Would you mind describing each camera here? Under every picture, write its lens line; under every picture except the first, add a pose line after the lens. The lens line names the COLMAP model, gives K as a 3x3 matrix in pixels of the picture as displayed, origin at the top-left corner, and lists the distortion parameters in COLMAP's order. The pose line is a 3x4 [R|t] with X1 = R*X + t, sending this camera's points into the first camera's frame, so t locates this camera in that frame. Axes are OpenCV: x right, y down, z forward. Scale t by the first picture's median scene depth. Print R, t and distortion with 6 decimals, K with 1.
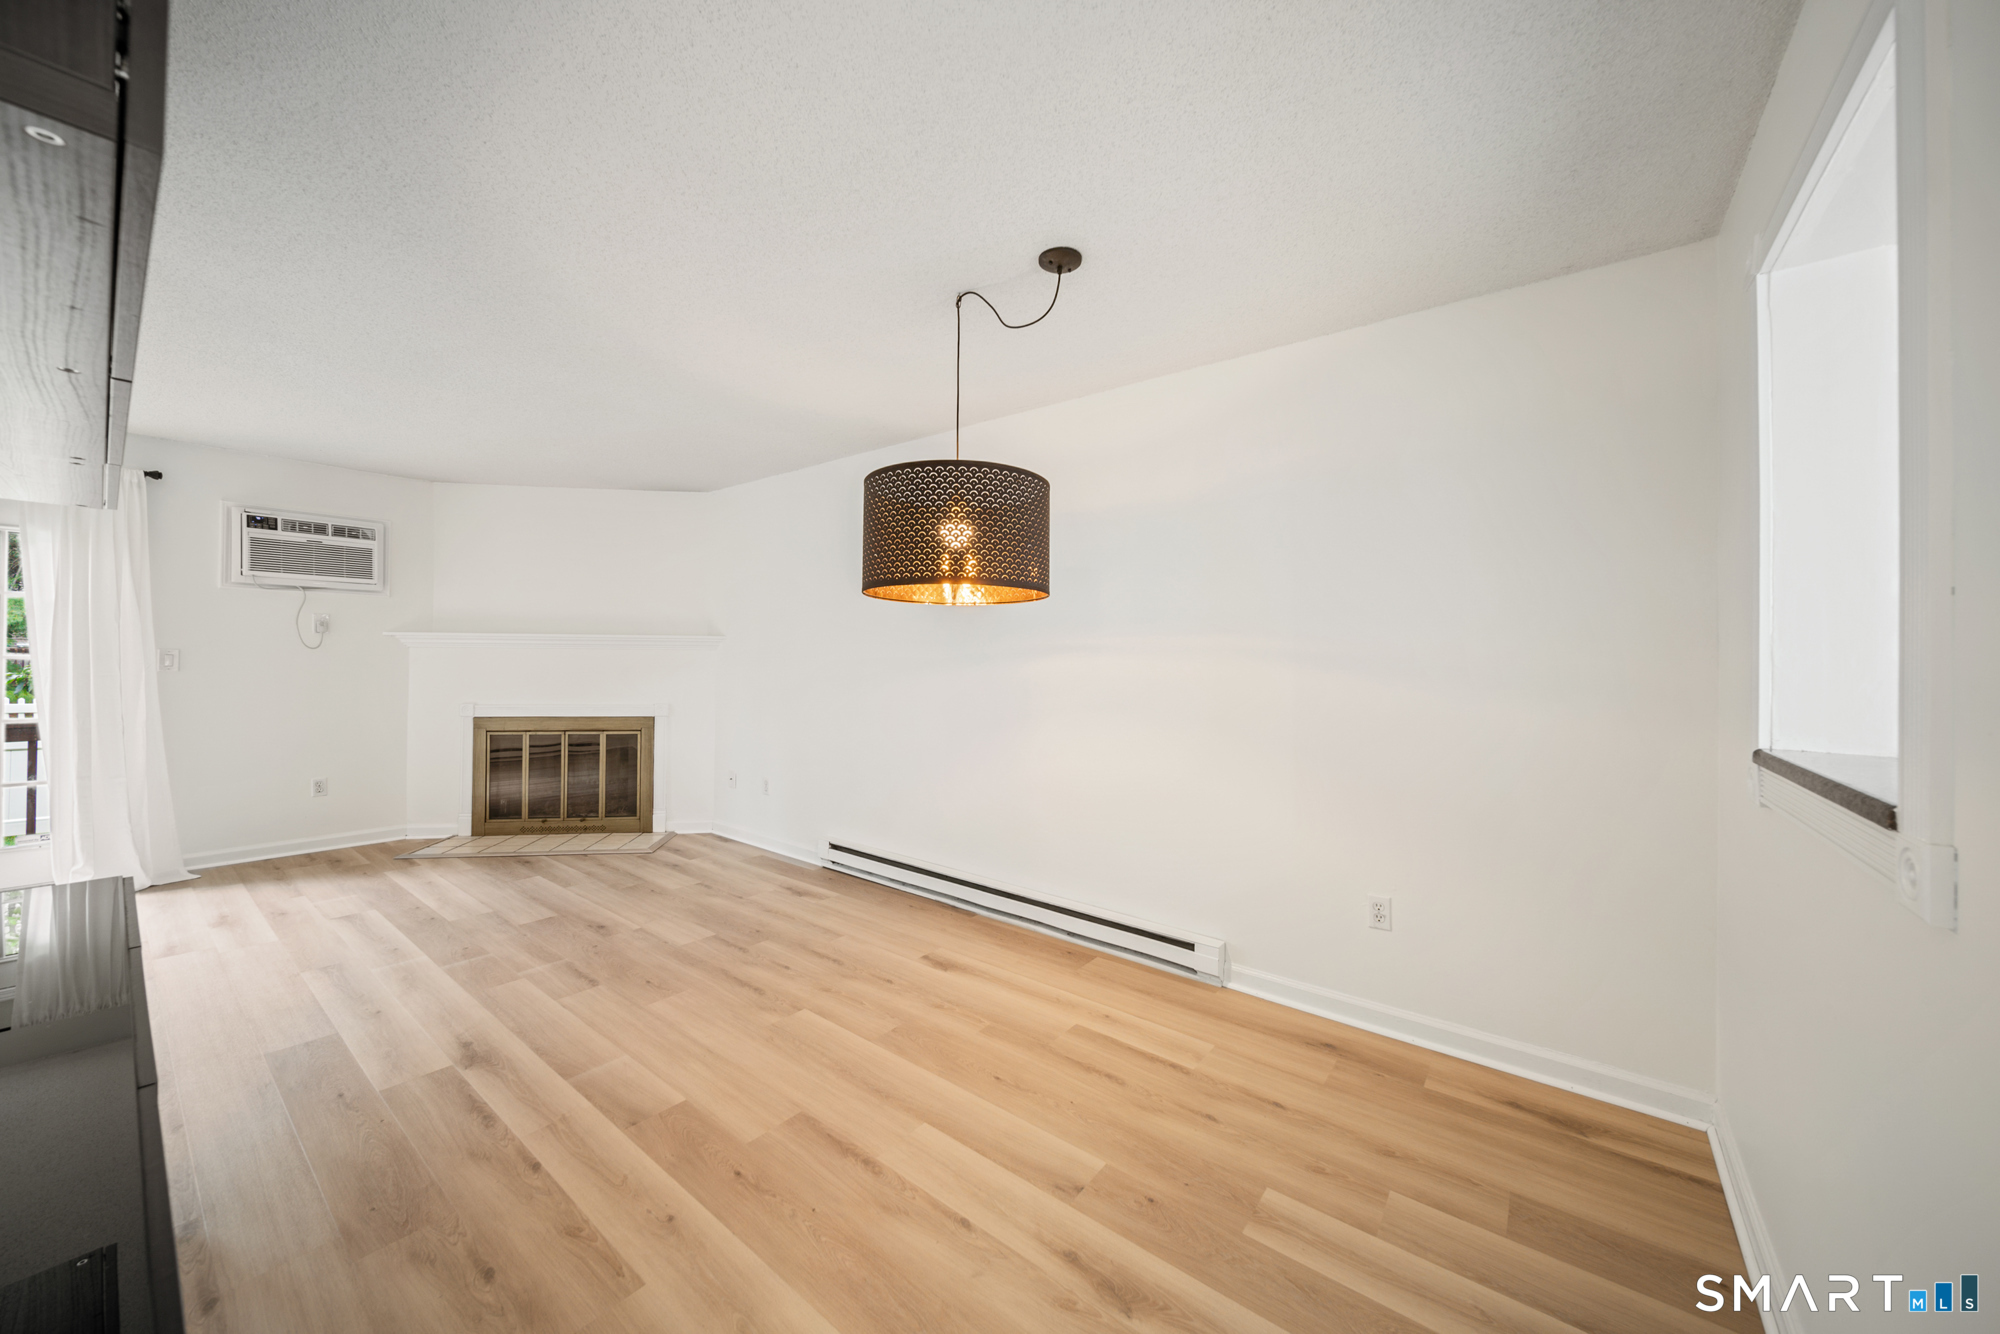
lens RADIAL K [[719.6, 0, 1000.7], [0, 719.6, 651.6], [0, 0, 1]] dist [-0.001190, -0.000333]
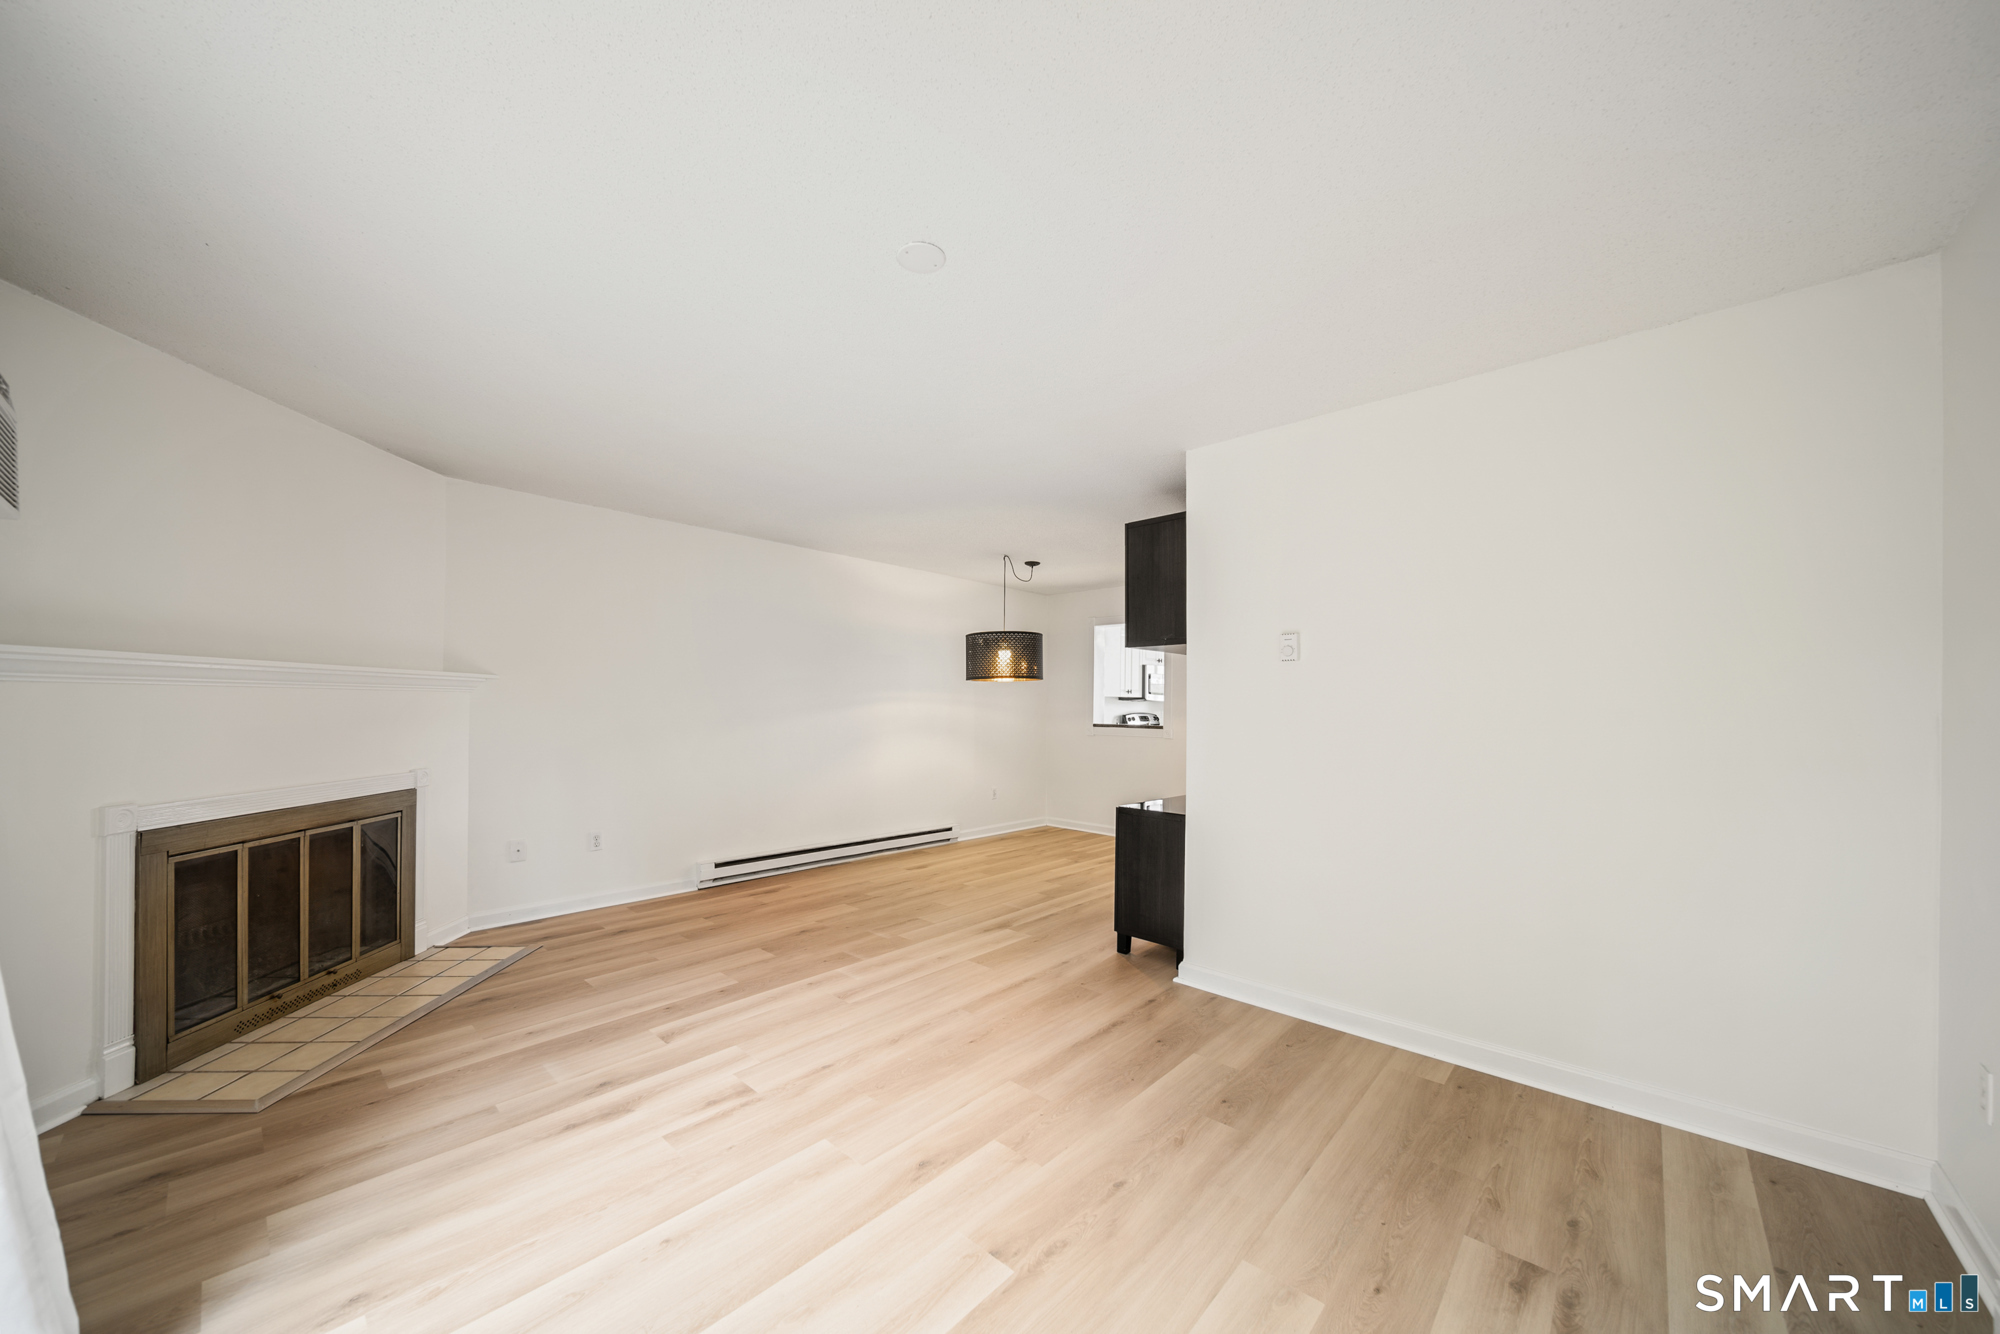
lens RADIAL K [[710.7, 0, 990.3], [0, 710.7, 704.5], [0, 0, 1]] dist [-0.000113, -0.000001]
pose [[0.066941, -0.006141, 0.997738, -1.822097], [-0.021564, 0.999739, 0.007601, -0.011968], [-0.997524, -0.022024, 0.066791, 0.657251]]
